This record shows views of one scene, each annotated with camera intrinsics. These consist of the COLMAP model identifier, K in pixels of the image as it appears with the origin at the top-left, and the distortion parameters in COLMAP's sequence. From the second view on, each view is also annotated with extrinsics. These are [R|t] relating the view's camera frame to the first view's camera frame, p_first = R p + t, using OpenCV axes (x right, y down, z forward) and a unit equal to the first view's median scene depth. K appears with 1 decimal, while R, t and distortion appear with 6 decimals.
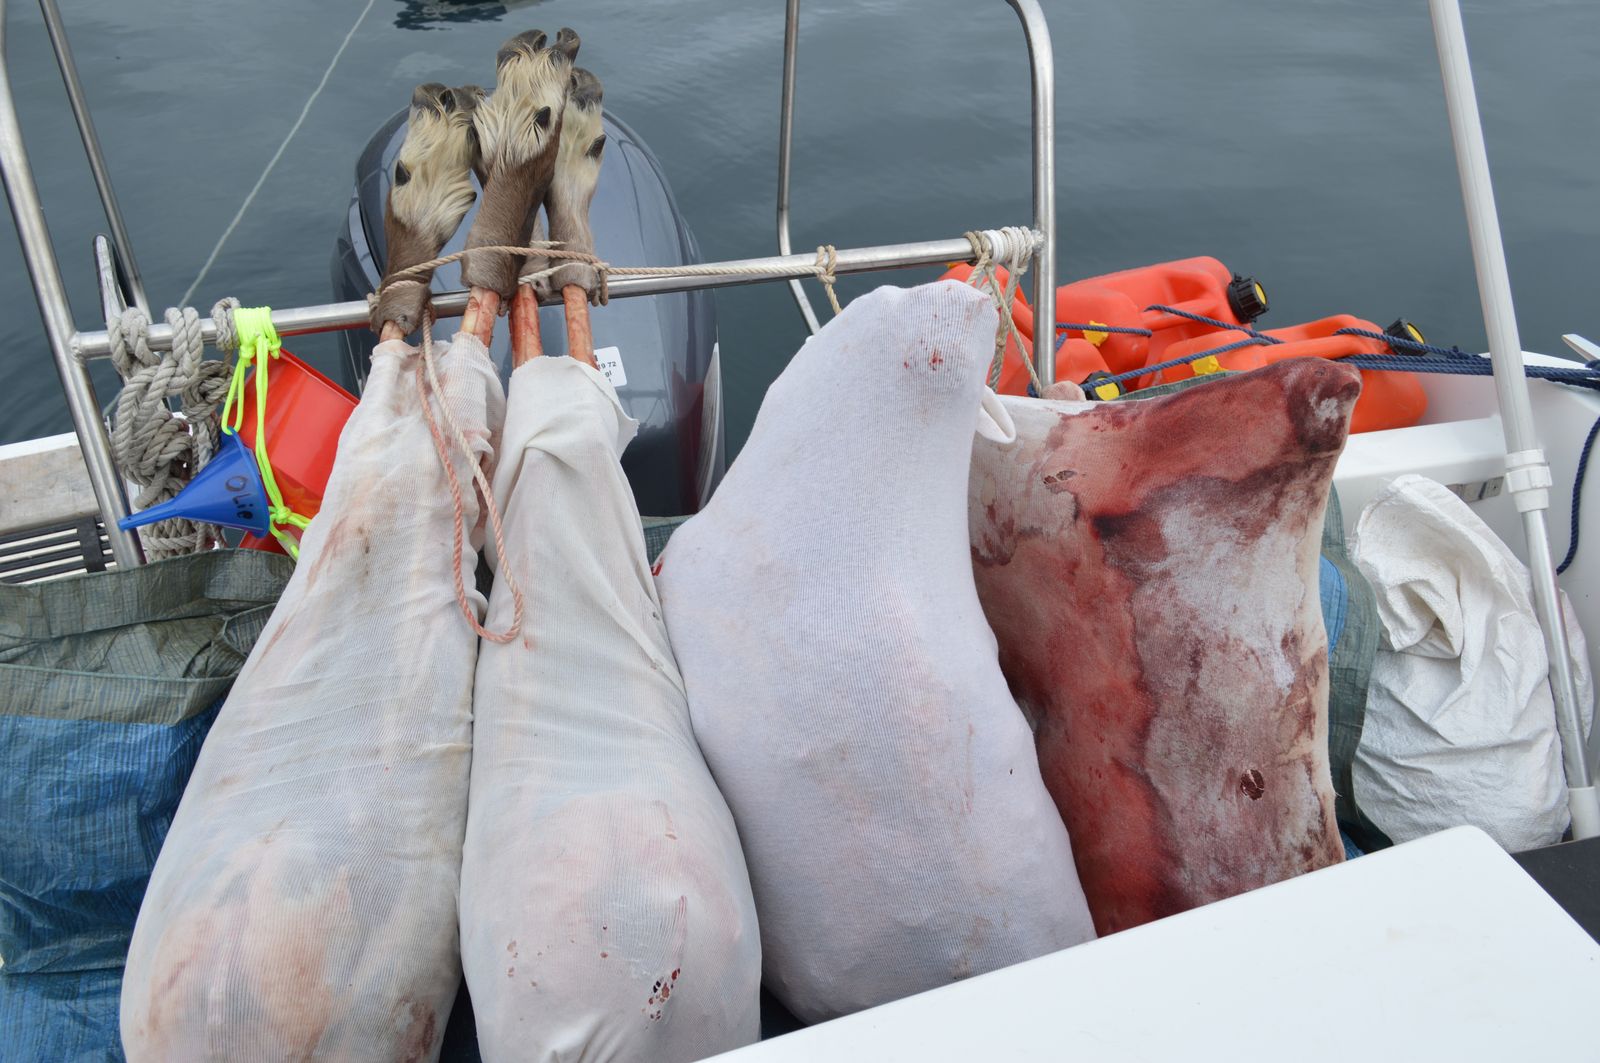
lens RADIAL K [[1368.9, 0, 803.6], [0, 1368.9, 530.9], [0, 0, 1]] dist [-0.024489, -0.000603]
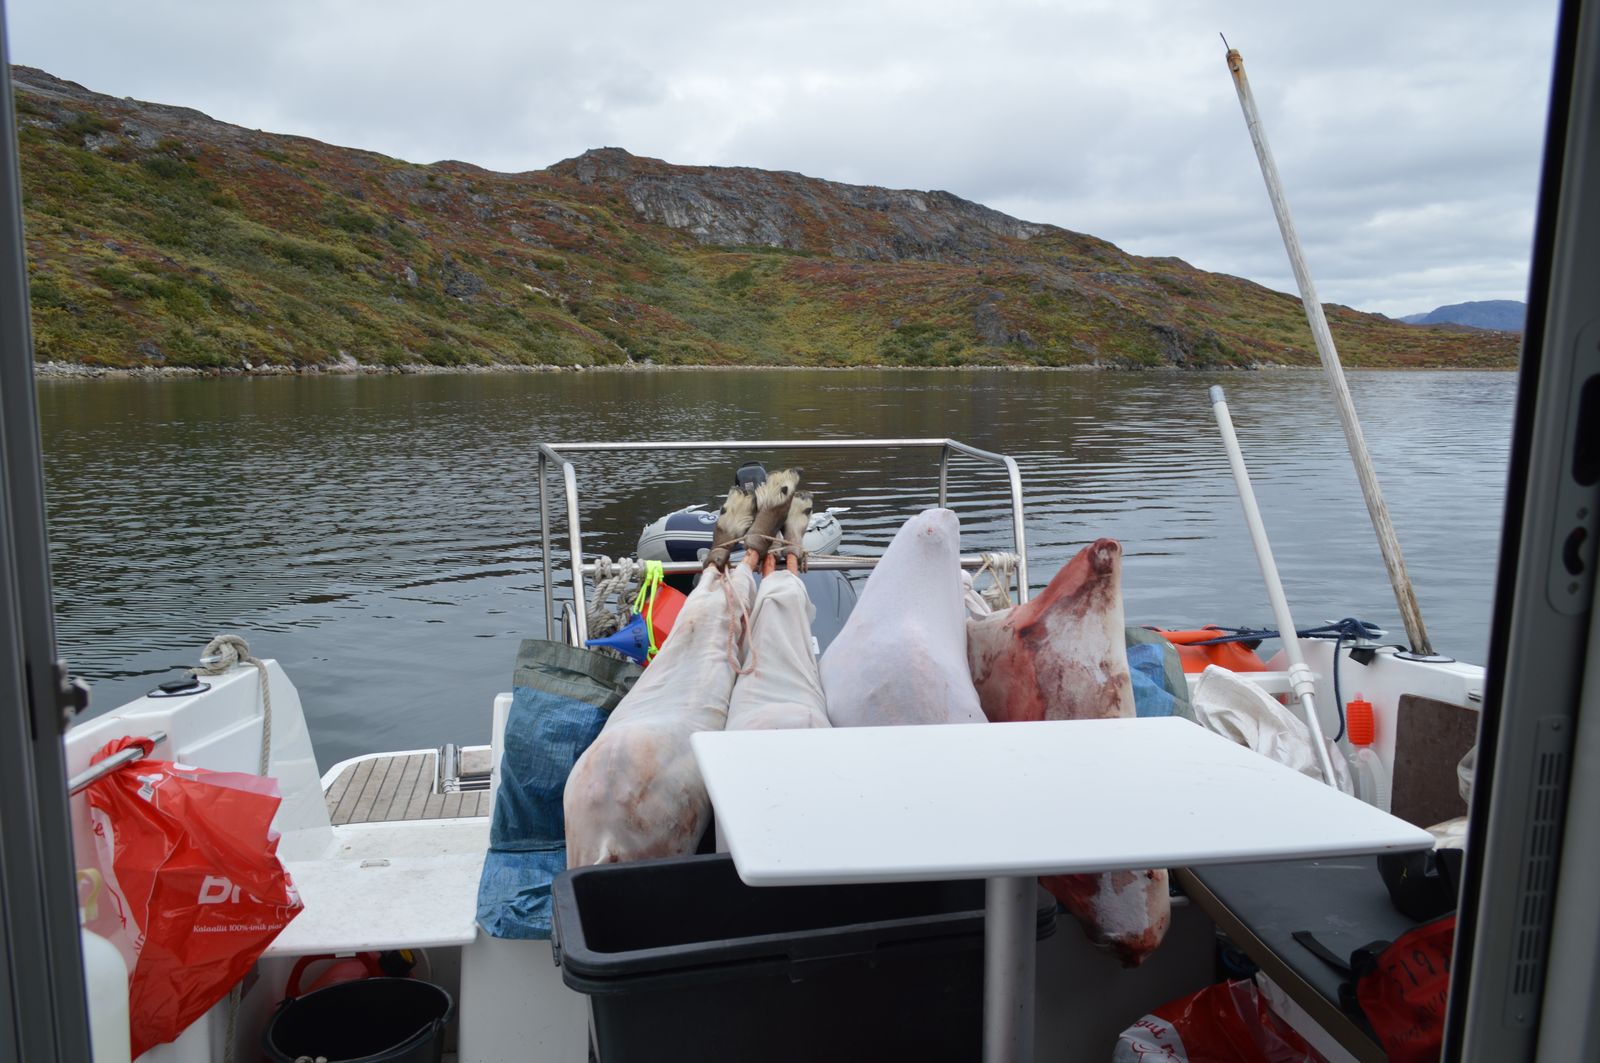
lens RADIAL K [[1265.7, 0, 802.2], [0, 1265.7, 531.2], [0, 0, 1]] dist [-0.008864, 0.003406]
pose [[0.981620, -0.024964, -0.189205, 0.266266], [-0.077922, 0.852577, -0.516760, 0.941535], [0.174212, 0.522005, 0.834962, -0.827879]]
